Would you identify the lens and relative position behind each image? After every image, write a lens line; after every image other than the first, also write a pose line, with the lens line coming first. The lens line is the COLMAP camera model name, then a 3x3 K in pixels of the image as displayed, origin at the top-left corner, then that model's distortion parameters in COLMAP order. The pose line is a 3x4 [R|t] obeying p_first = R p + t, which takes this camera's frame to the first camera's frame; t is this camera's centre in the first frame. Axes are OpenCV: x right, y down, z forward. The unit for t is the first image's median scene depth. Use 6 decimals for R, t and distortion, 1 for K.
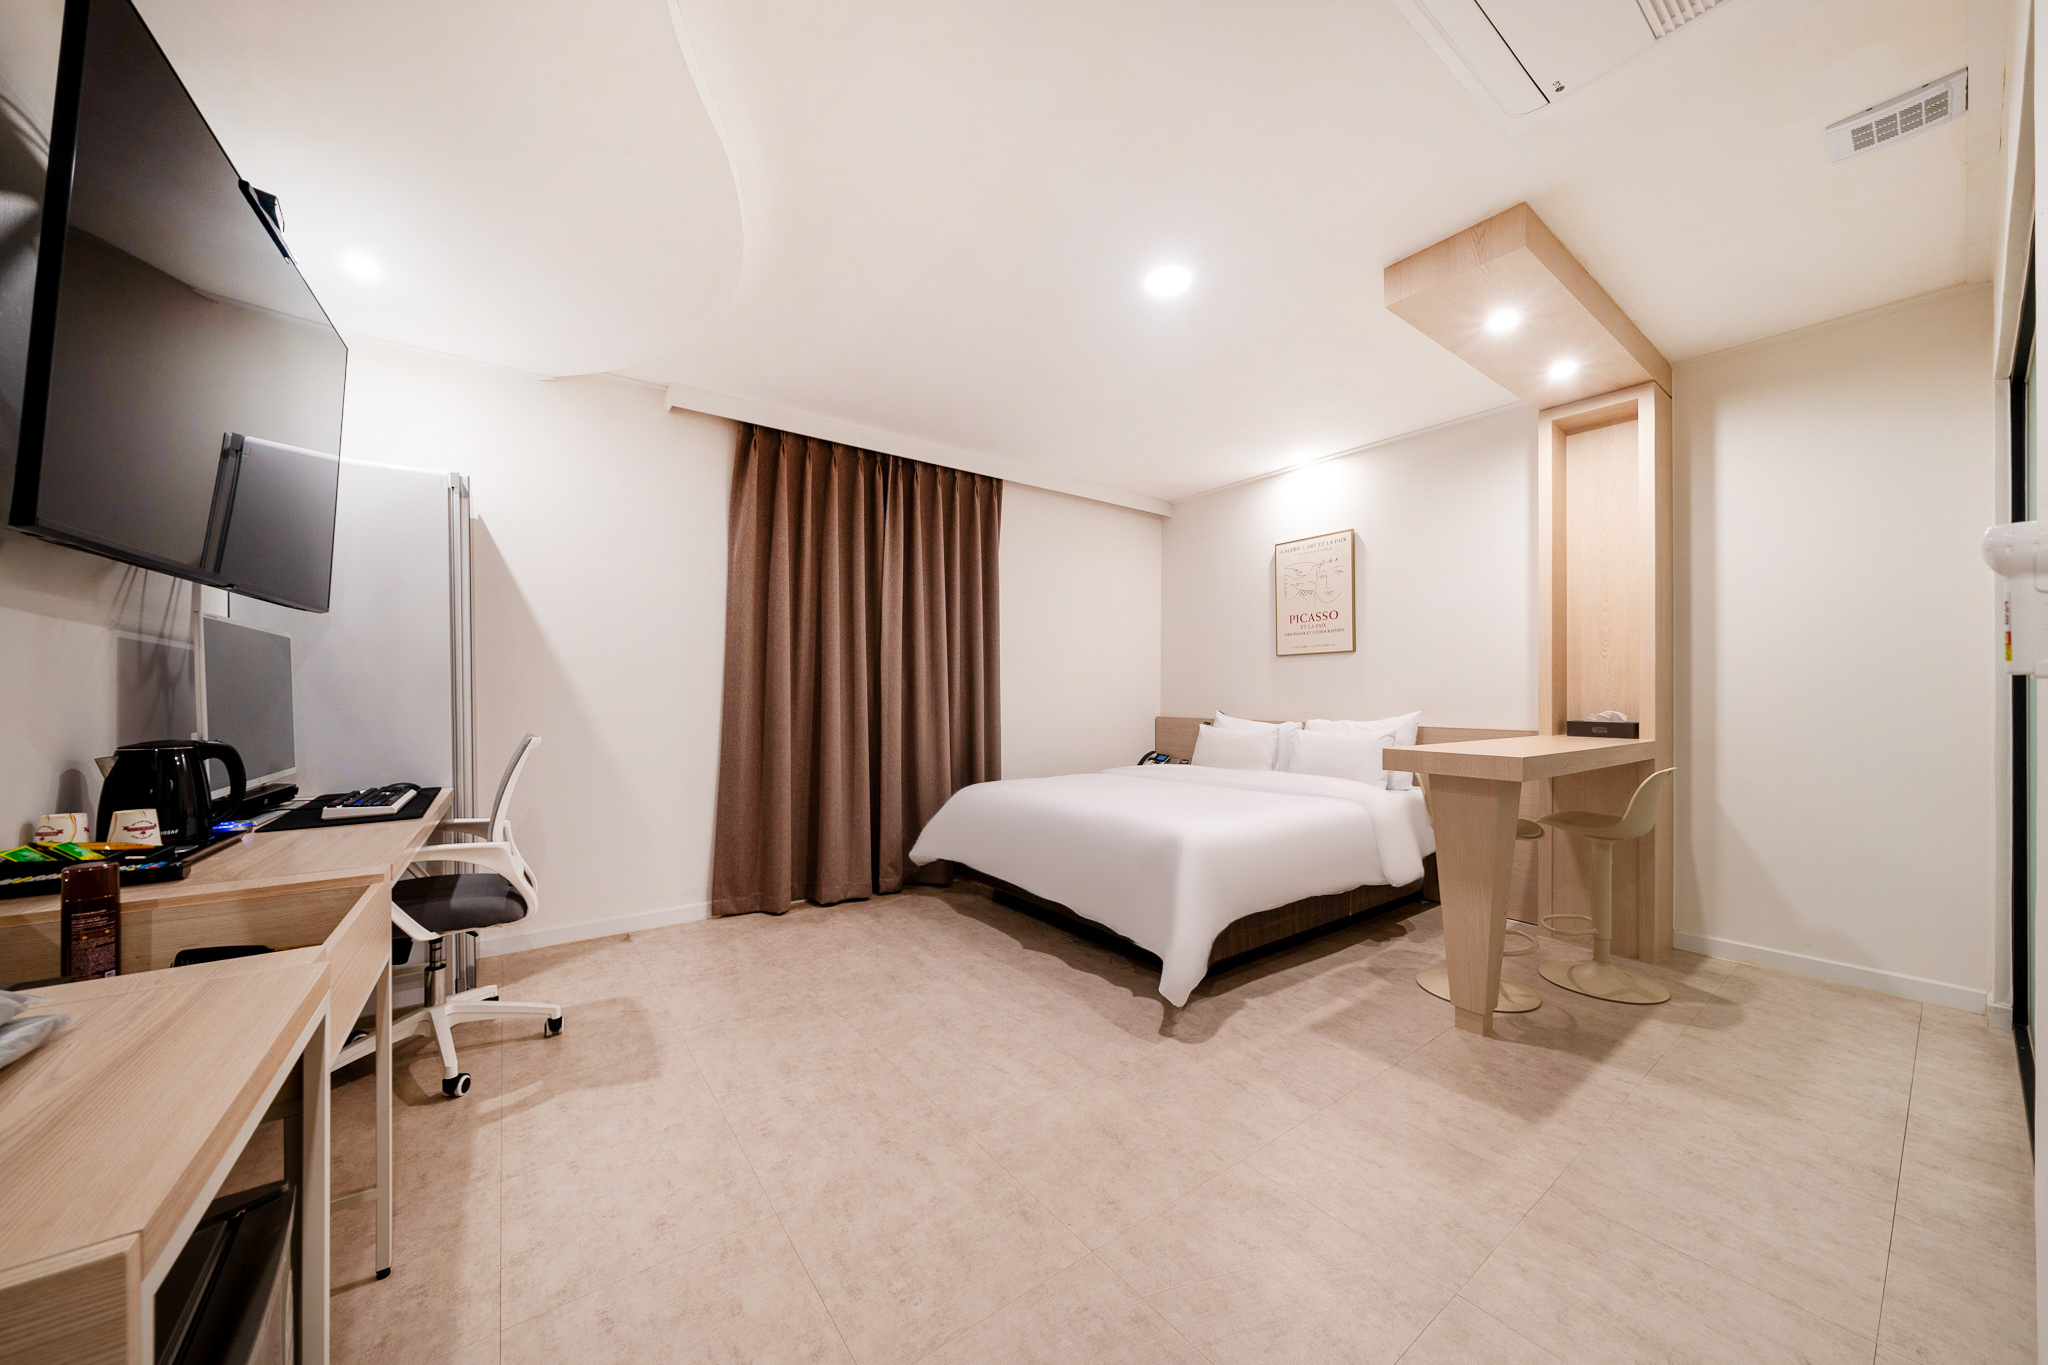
lens RADIAL K [[722.6, 0, 1027.6], [0, 722.6, 696.6], [0, 0, 1]] dist [-0.005945, -0.000026]
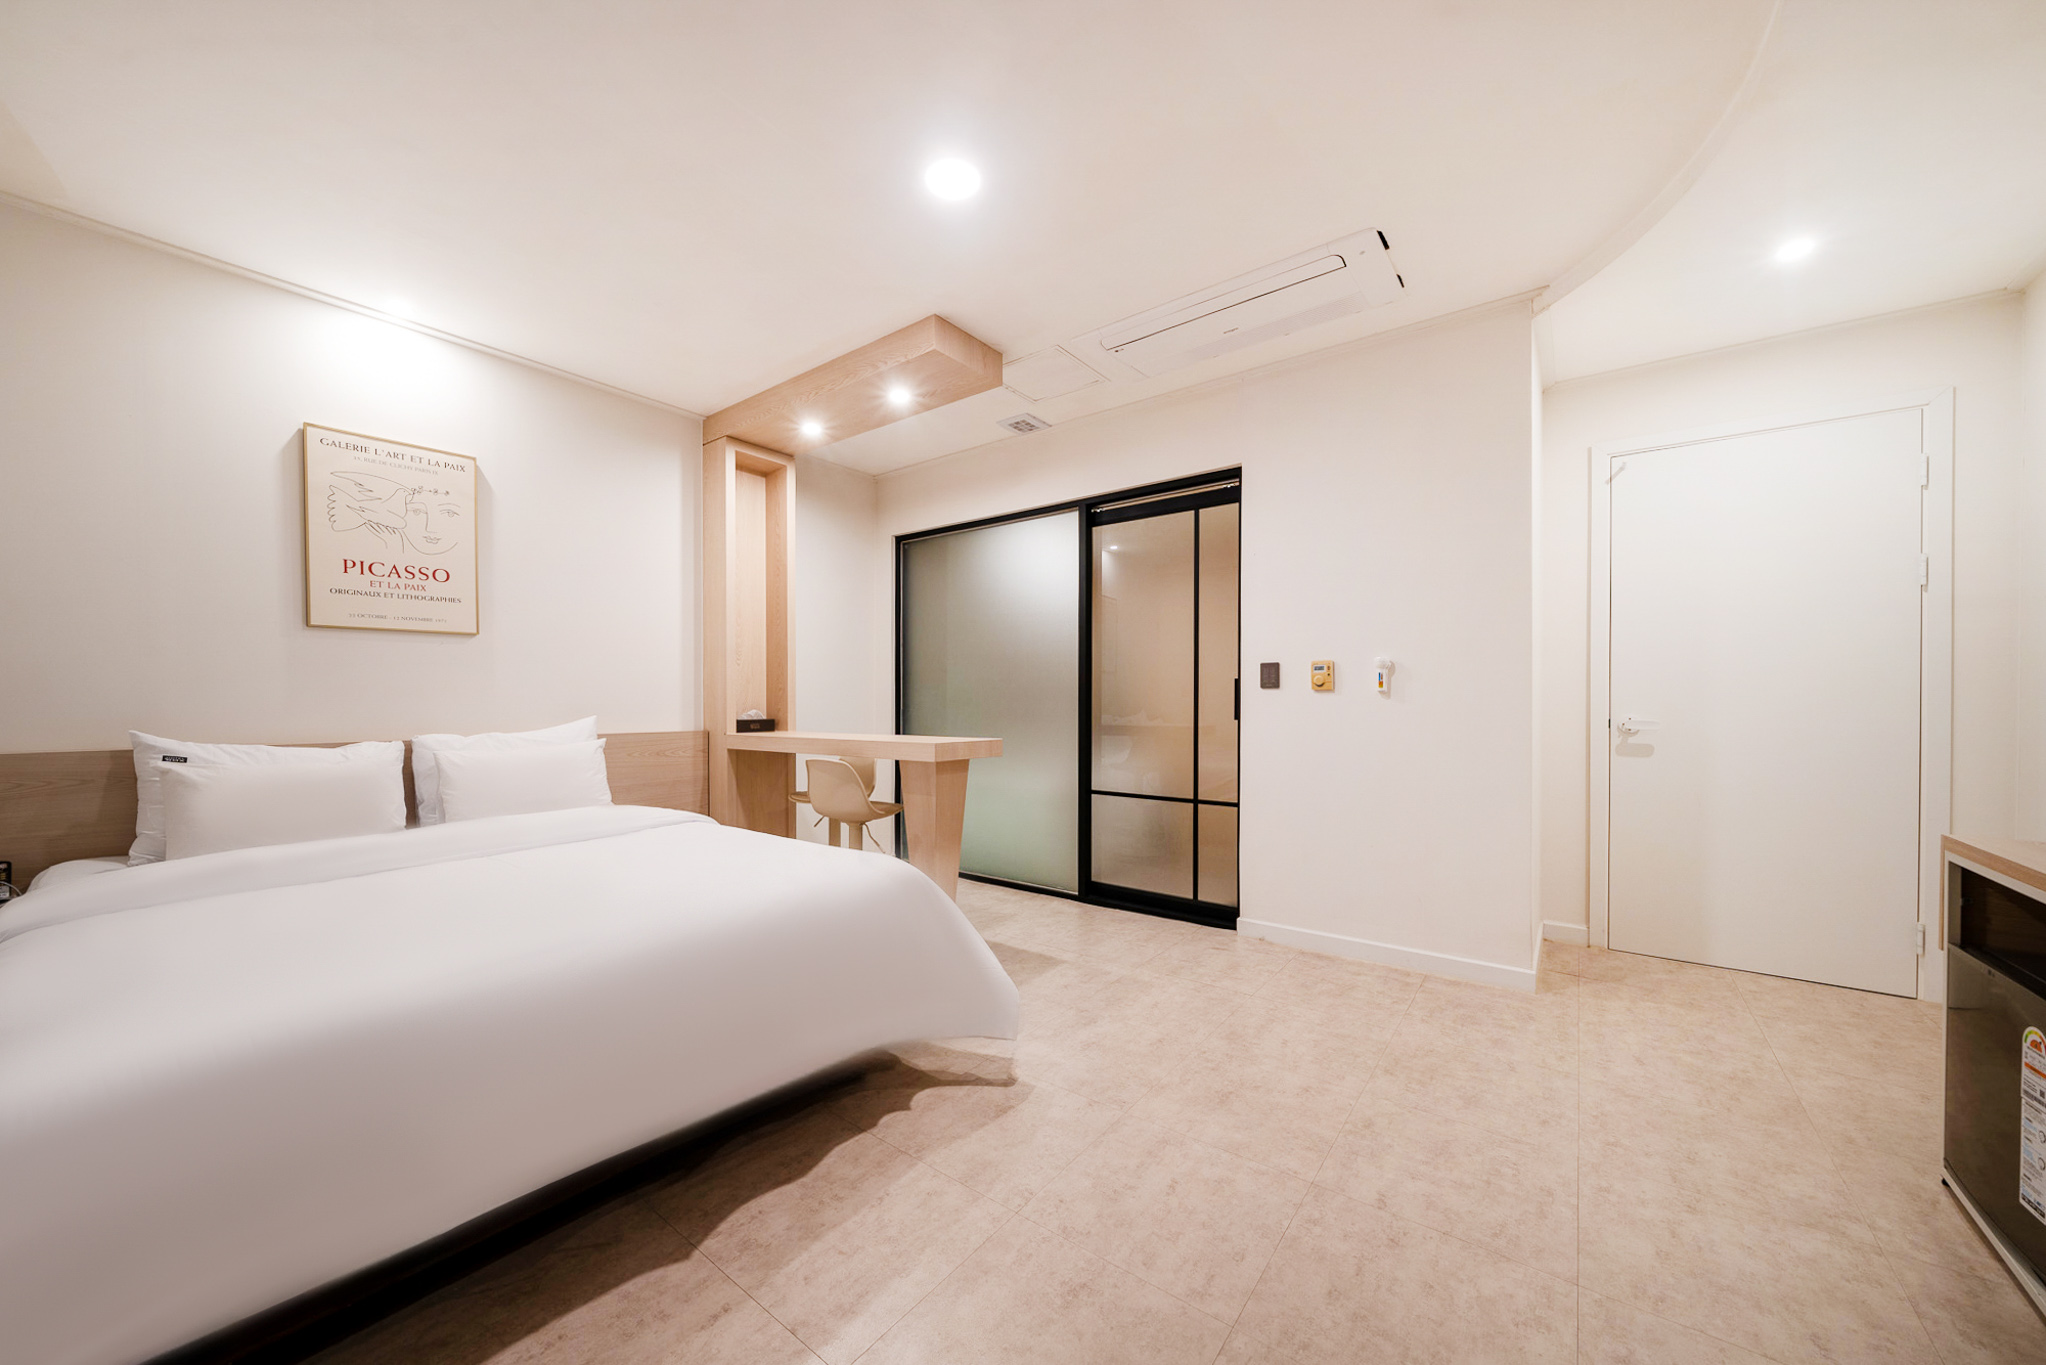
lens RADIAL K [[721.8, 0, 1026.6], [0, 721.8, 696.6], [0, 0, 1]] dist [-0.005945, -0.000026]
pose [[-0.276546, 0.005530, 0.960985, -0.449471], [0.007665, 0.999964, -0.003549, 0.005233], [-0.960970, 0.006384, -0.276579, 0.844111]]
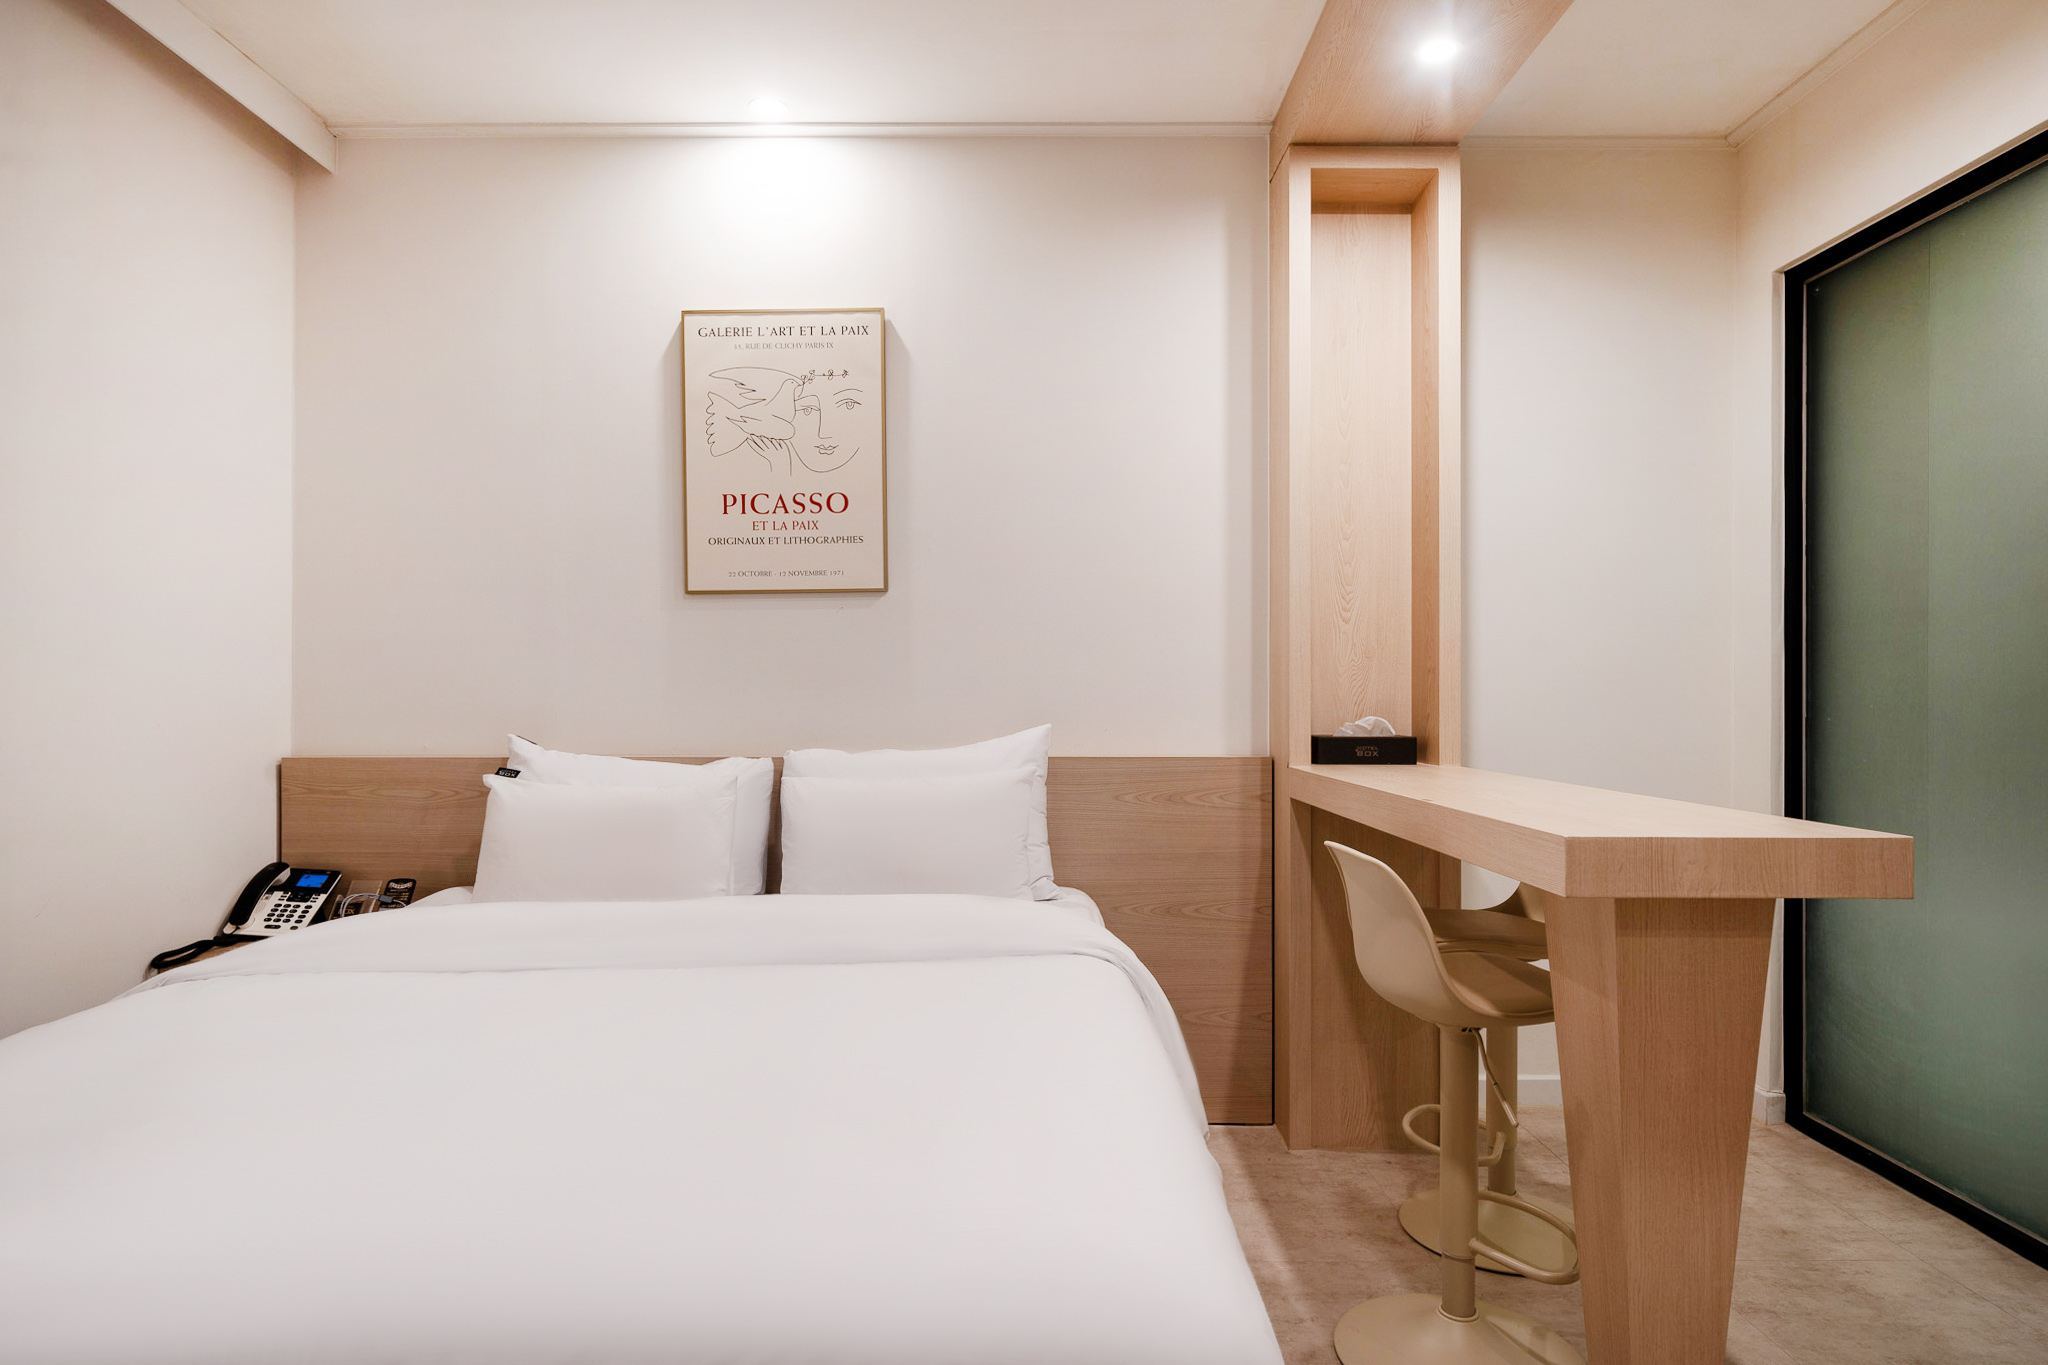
lens RADIAL K [[1205.5, 0, 1024.0], [0, 1205.5, 682.5], [0, 0, 1]] dist [-0.000451, -0.000762]
pose [[0.599565, 0.002719, 0.800321, -0.099391], [0.006746, 0.999942, -0.008450, -0.000386], [-0.800298, 0.010466, 0.599512, 0.614980]]
